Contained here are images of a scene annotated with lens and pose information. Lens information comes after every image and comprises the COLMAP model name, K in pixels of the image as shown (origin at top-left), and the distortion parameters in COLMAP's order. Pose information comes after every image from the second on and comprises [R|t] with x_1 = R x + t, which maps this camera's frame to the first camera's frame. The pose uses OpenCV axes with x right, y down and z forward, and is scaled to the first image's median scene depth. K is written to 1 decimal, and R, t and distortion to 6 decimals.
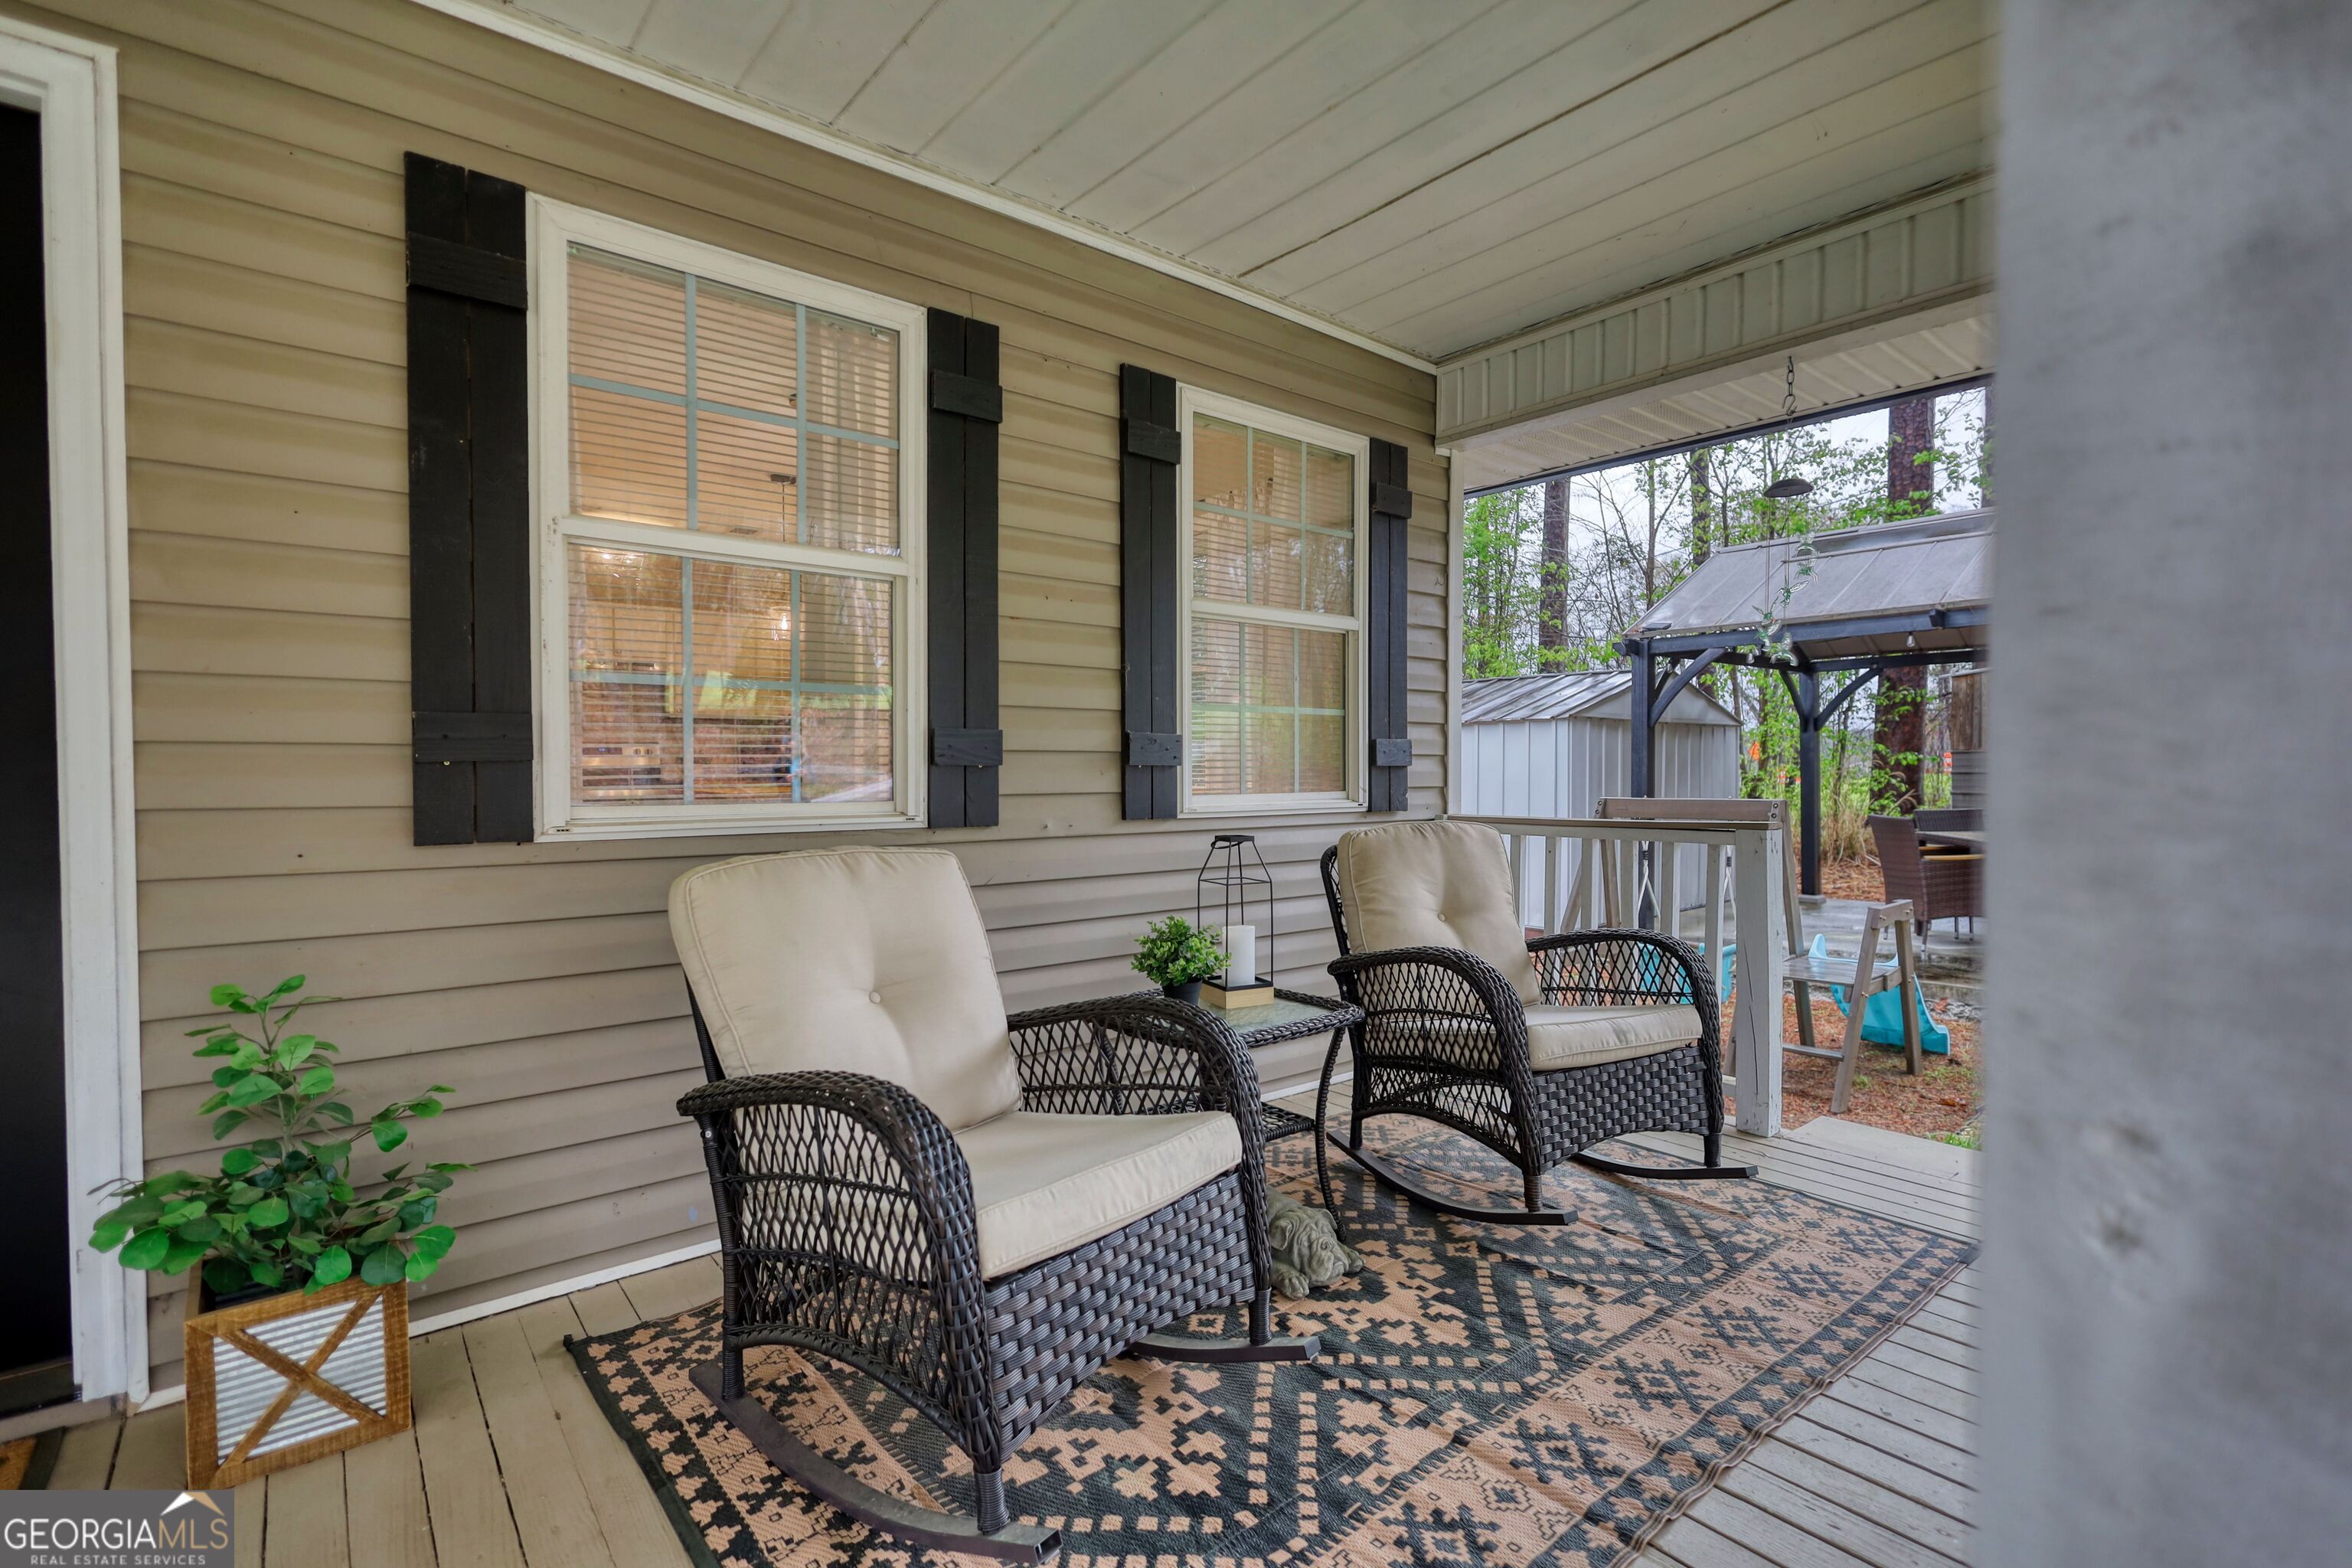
lens RADIAL K [[1104.6, 0, 1183.0], [0, 1104.6, 798.2], [0, 0, 1]] dist [-0.003257, 0.001706]
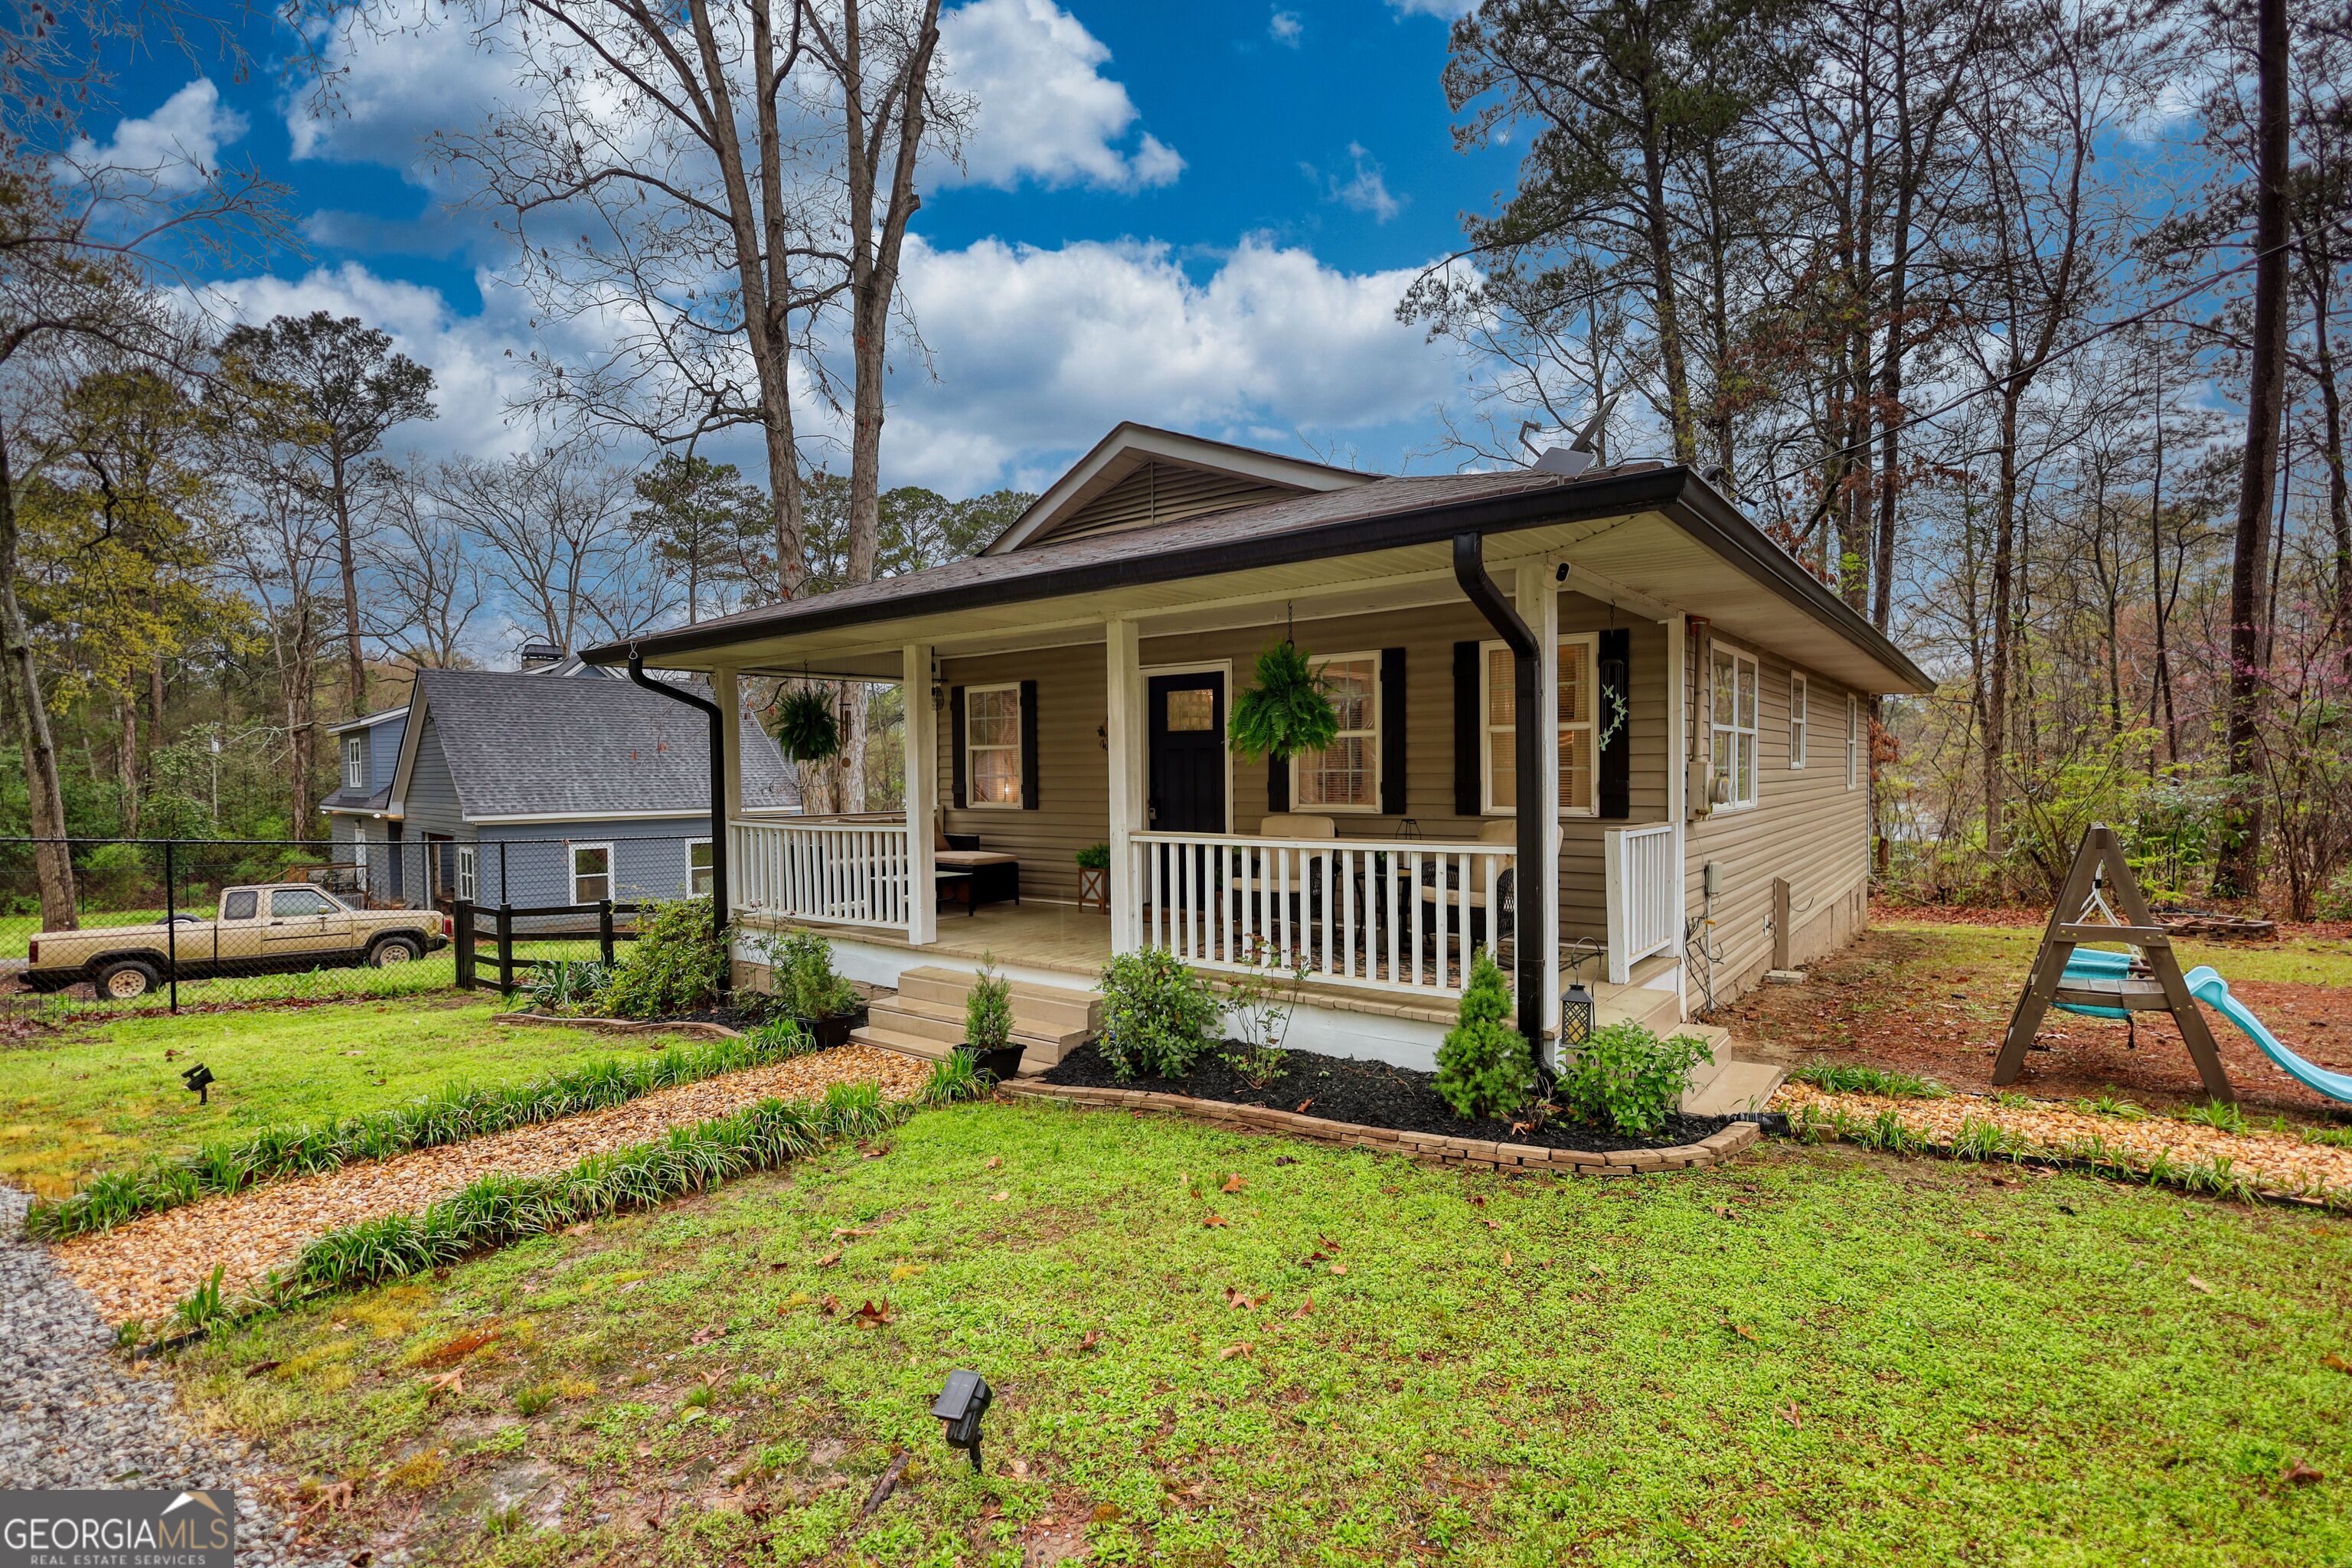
lens RADIAL K [[1104.6, 0, 1170.6], [0, 1104.6, 782.0], [0, 0, 1]] dist [-0.003257, 0.001706]
pose [[0.214099, 0.007801, -0.976781, 3.562841], [-0.012926, 0.999903, 0.005152, -0.093795], [0.976726, 0.011523, 0.214179, -0.353544]]
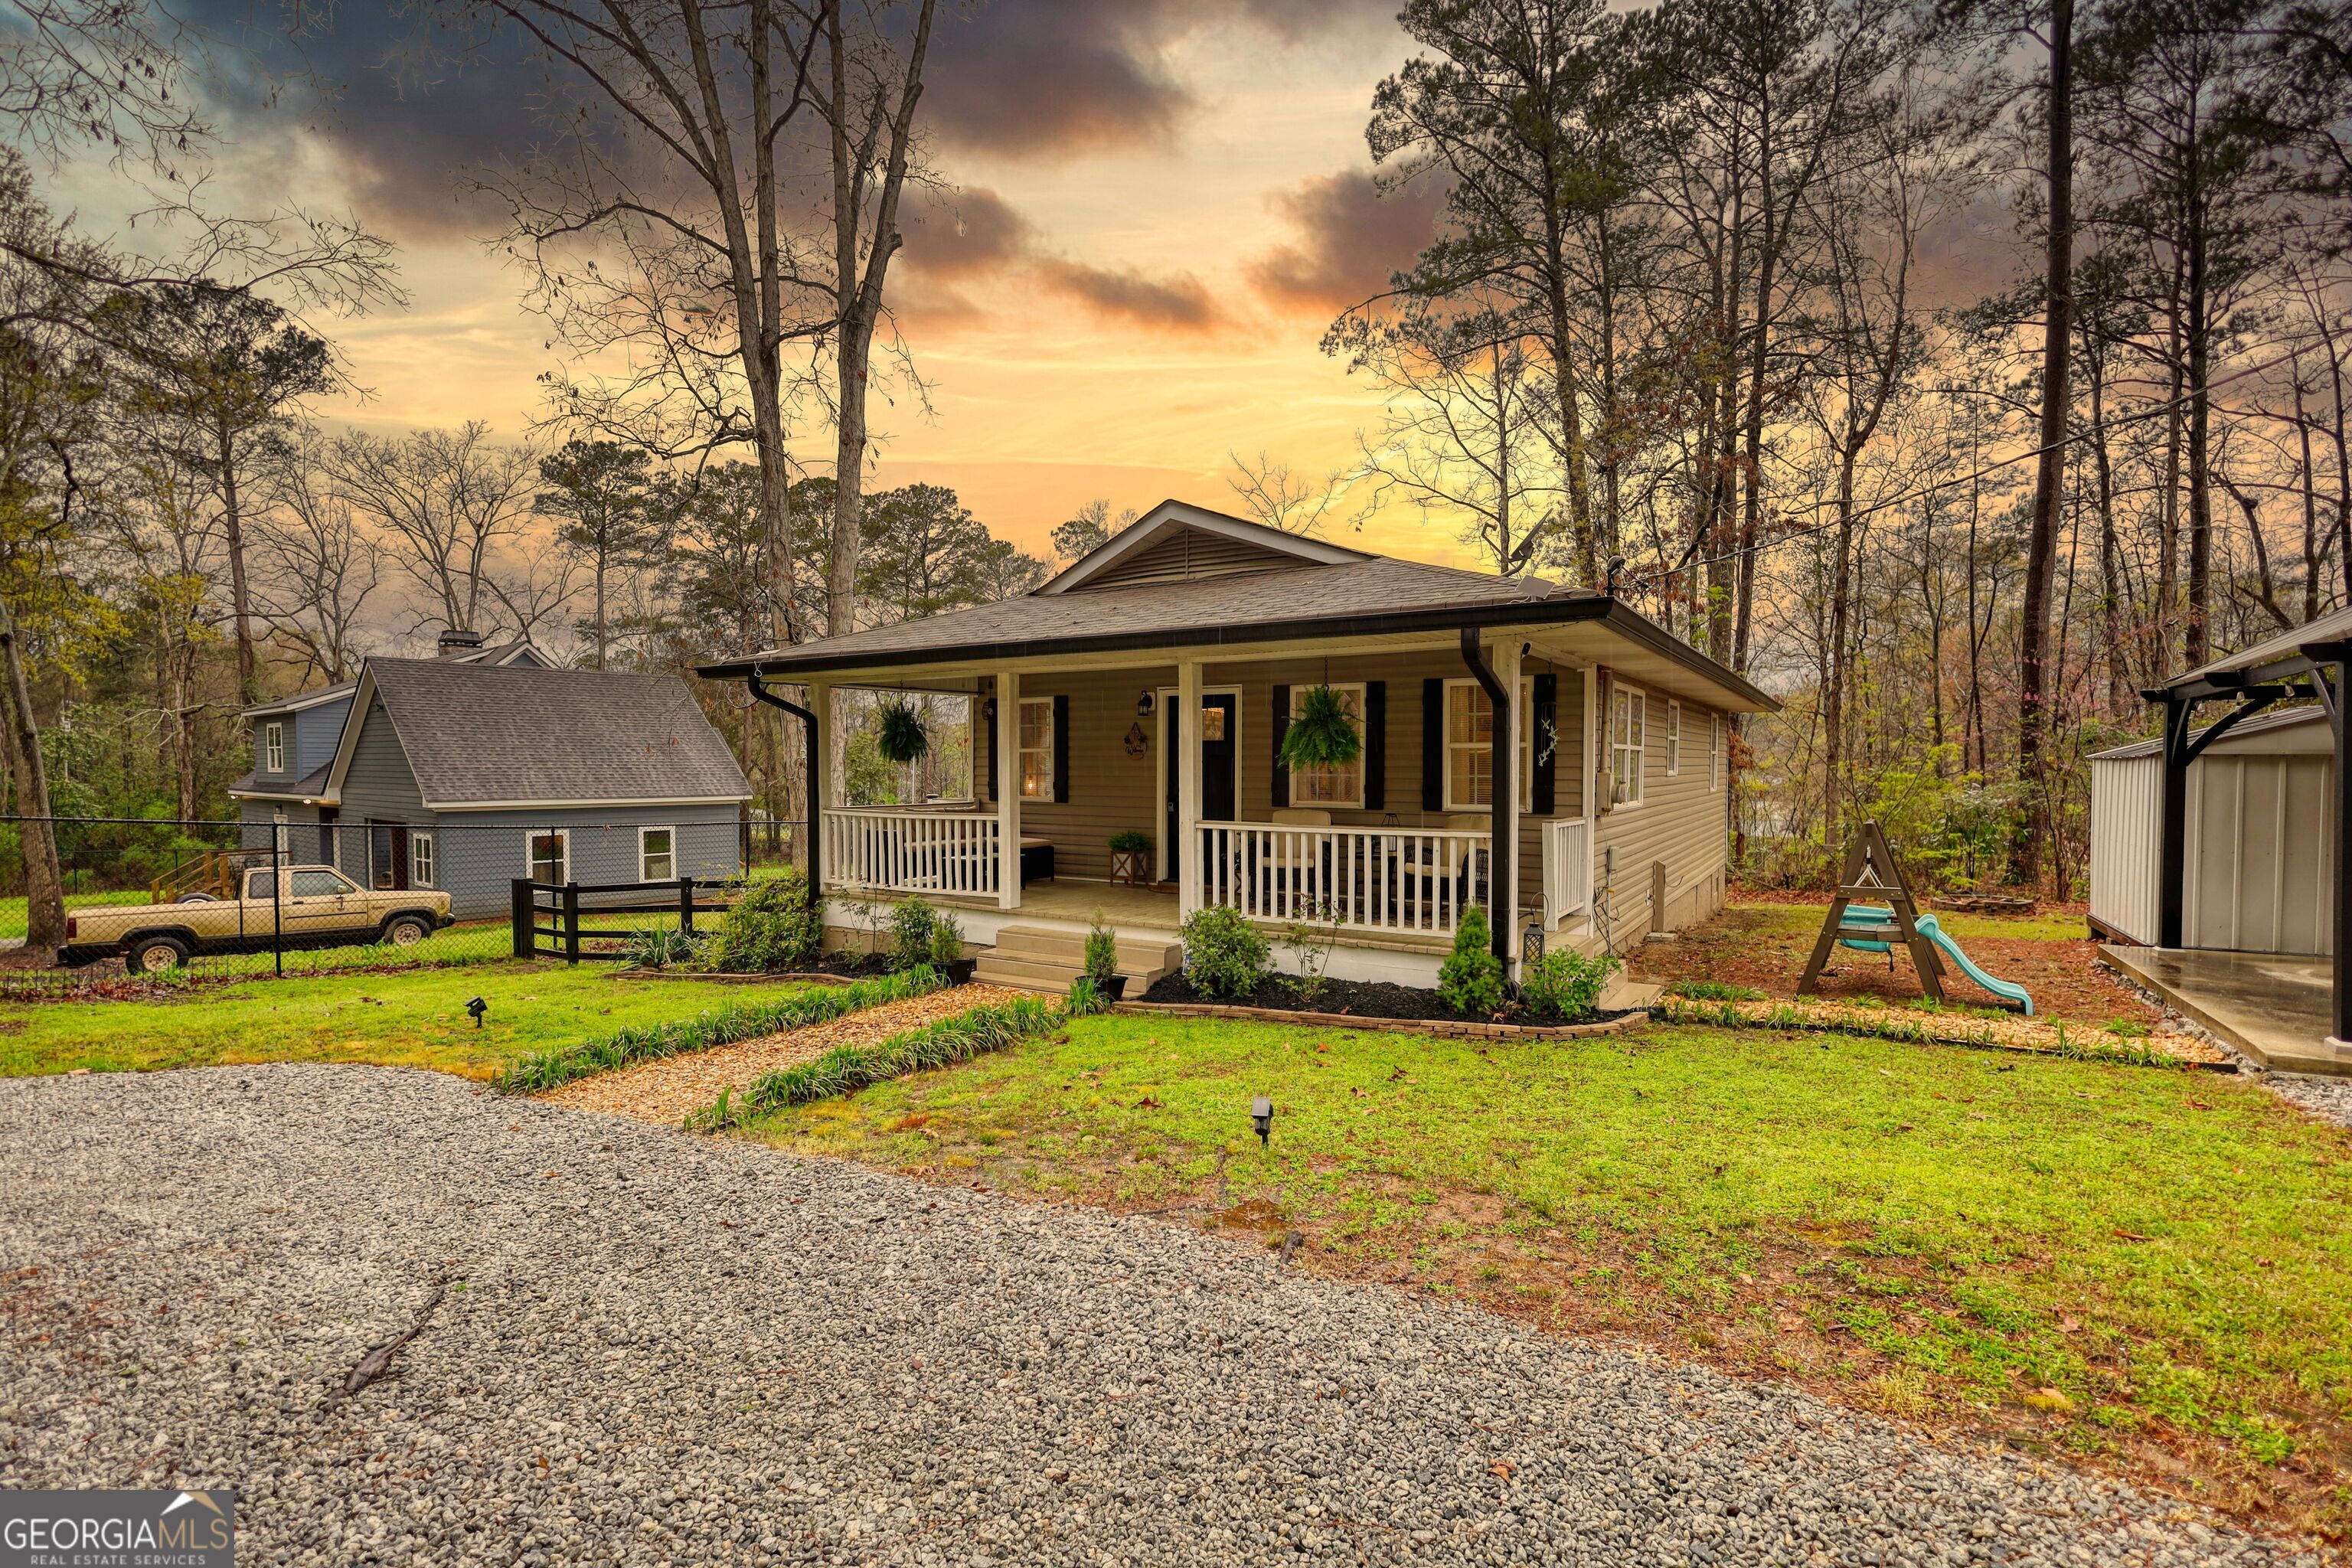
lens RADIAL K [[1104.6, 0, 1156.3], [0, 1104.6, 782.2], [0, 0, 1]] dist [-0.003257, 0.001706]
pose [[0.294036, 0.017323, -0.955637, 4.501701], [-0.024166, 0.999651, 0.010686, -0.124766], [0.955489, 0.019952, 0.294352, -1.229157]]
